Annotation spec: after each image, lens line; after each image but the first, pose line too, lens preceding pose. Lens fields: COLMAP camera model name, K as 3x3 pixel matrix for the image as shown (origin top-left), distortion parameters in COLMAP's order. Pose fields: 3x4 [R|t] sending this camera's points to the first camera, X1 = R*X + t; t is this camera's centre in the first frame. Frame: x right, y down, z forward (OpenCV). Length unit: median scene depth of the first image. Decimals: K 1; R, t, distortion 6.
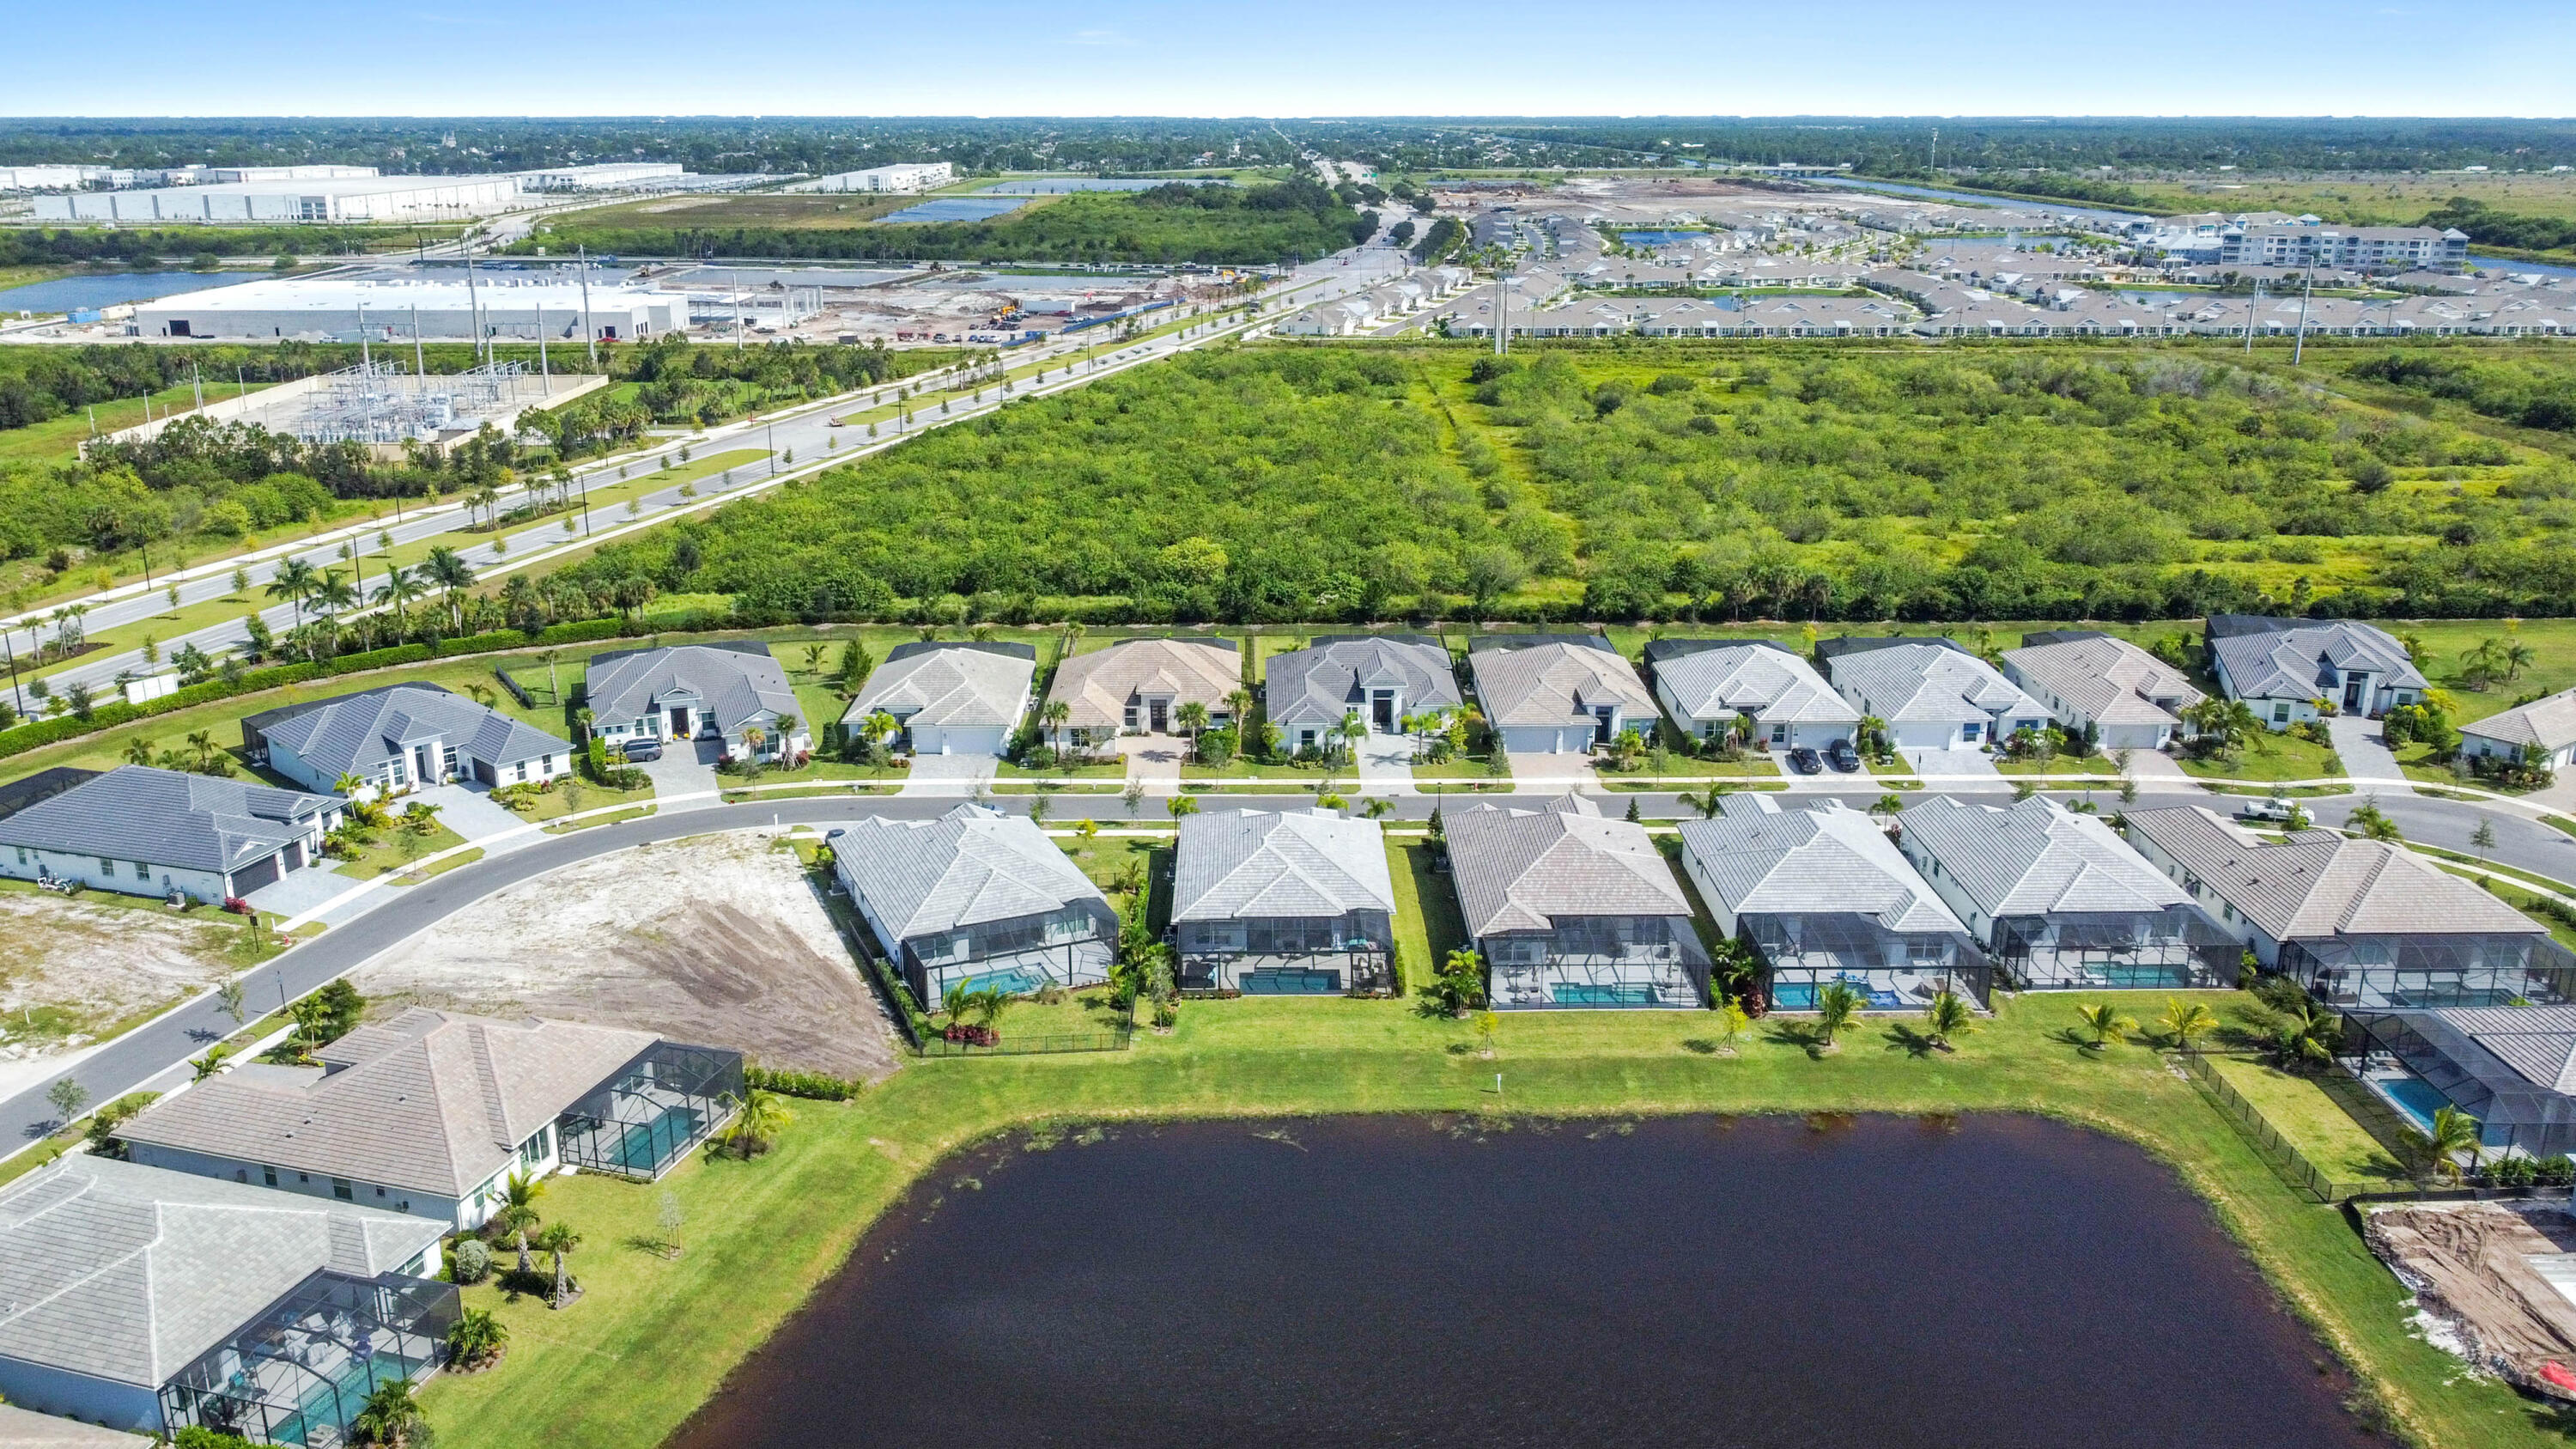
lens RADIAL K [[1962.1, 0, 1288.0], [0, 1962.1, 724.5], [0, 0, 1]] dist [-0.003802, 0.005668]
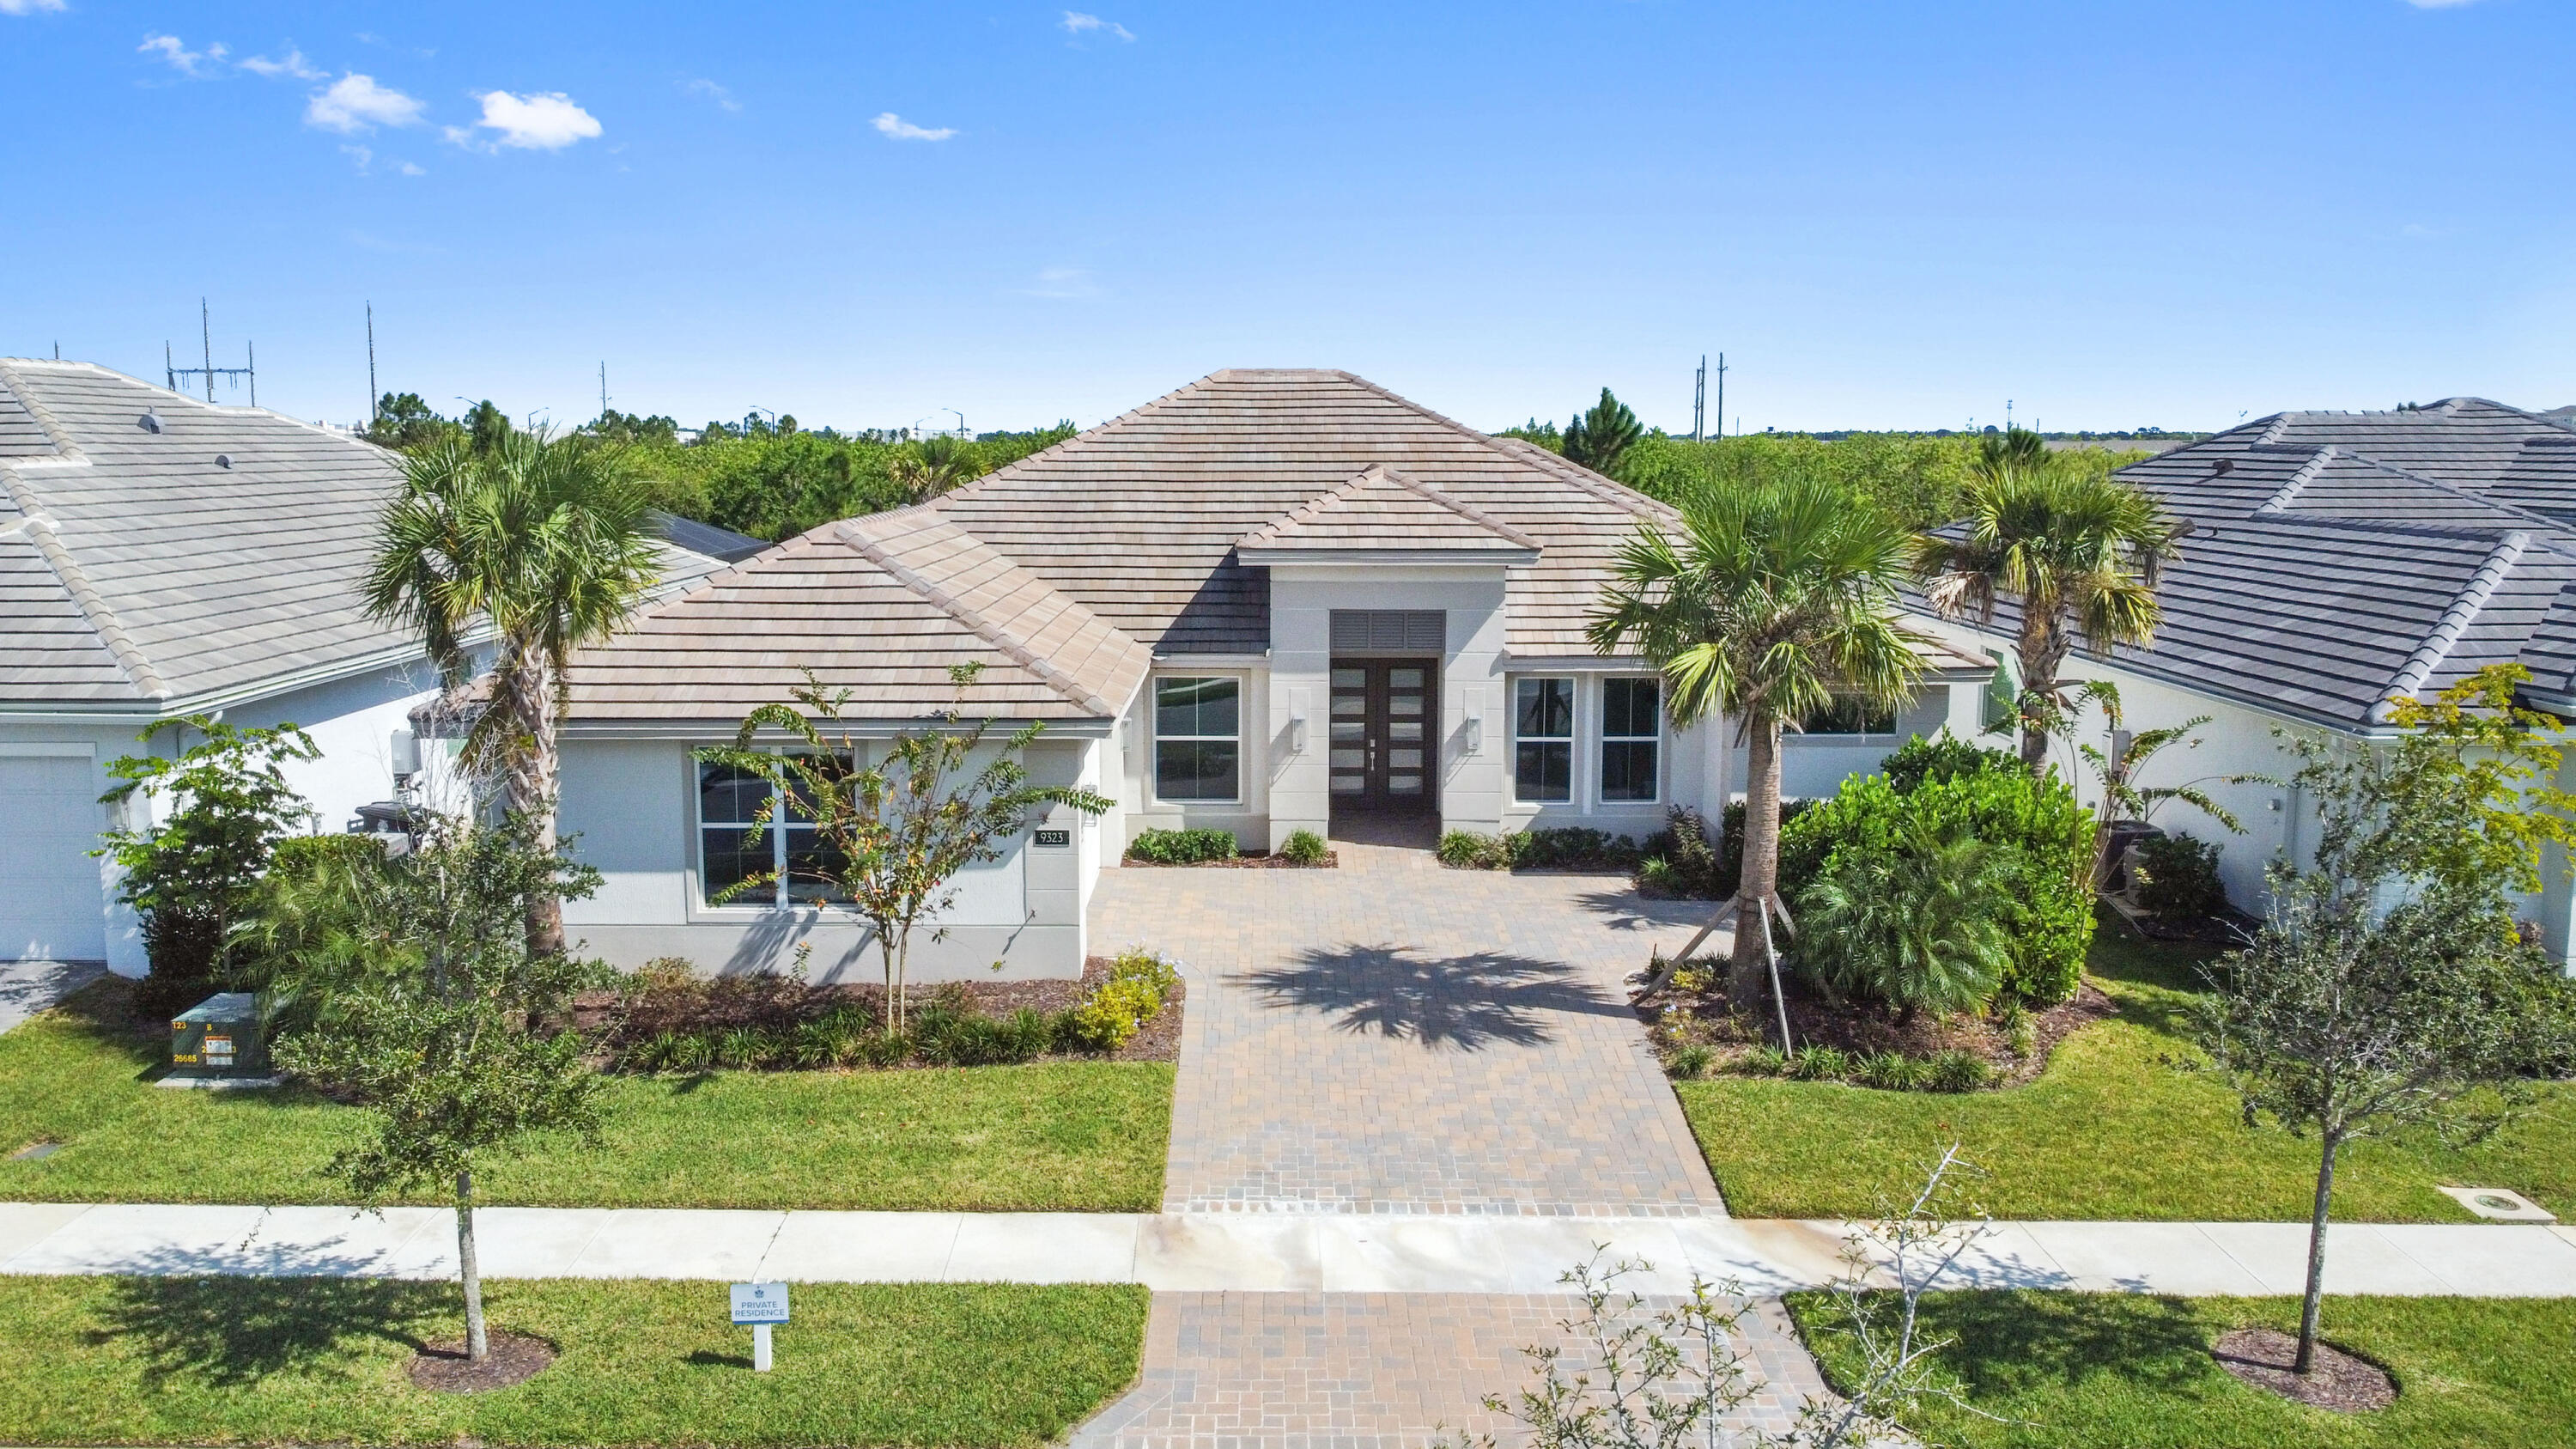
lens RADIAL K [[1962.1, 0, 1288.0], [0, 1962.1, 724.5], [0, 0, 1]] dist [-0.003802, 0.005668]
pose [[0.999897, 0.007412, -0.012329, -0.072044], [-0.009202, 0.988314, -0.152155, 0.017771], [0.011057, 0.152252, 0.988280, 0.861192]]
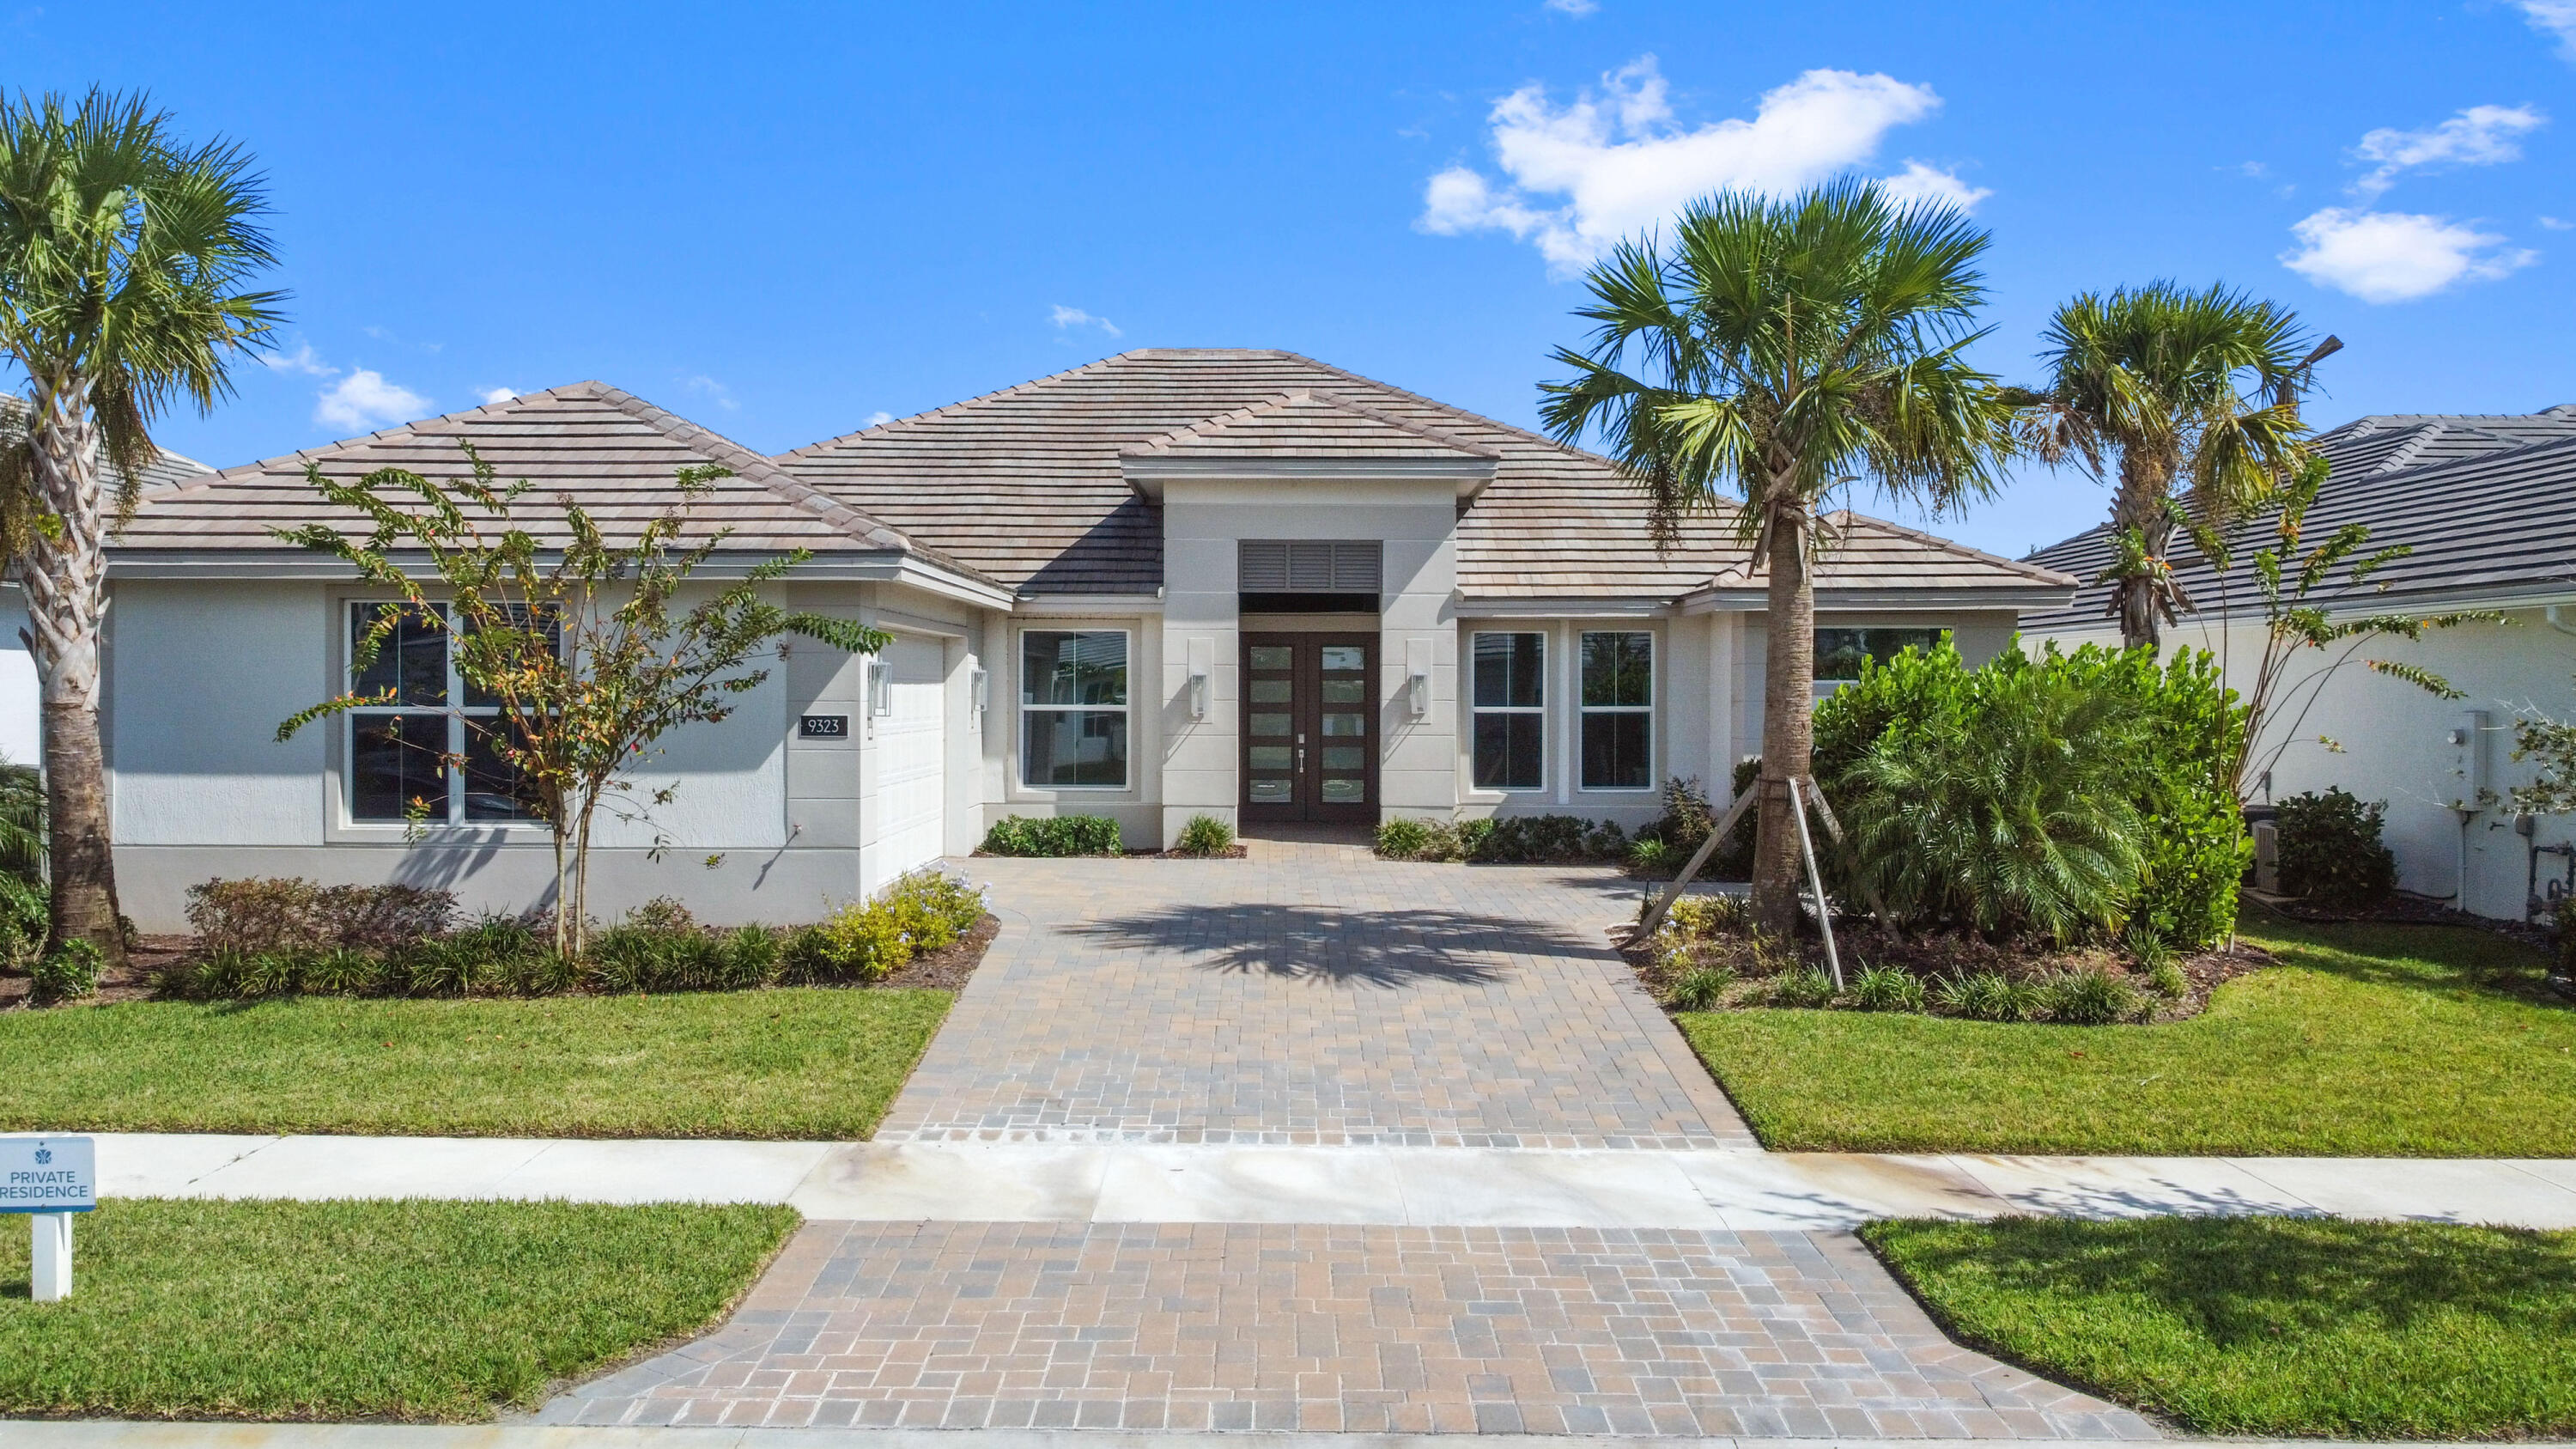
lens RADIAL K [[1962.1, 0, 1288.0], [0, 1962.1, 724.5], [0, 0, 1]] dist [-0.003802, 0.005668]
pose [[0.999849, 0.007624, -0.015621, -0.065862], [-0.011641, 0.961089, -0.275994, 0.030118], [0.012909, 0.276134, 0.961032, 0.894808]]
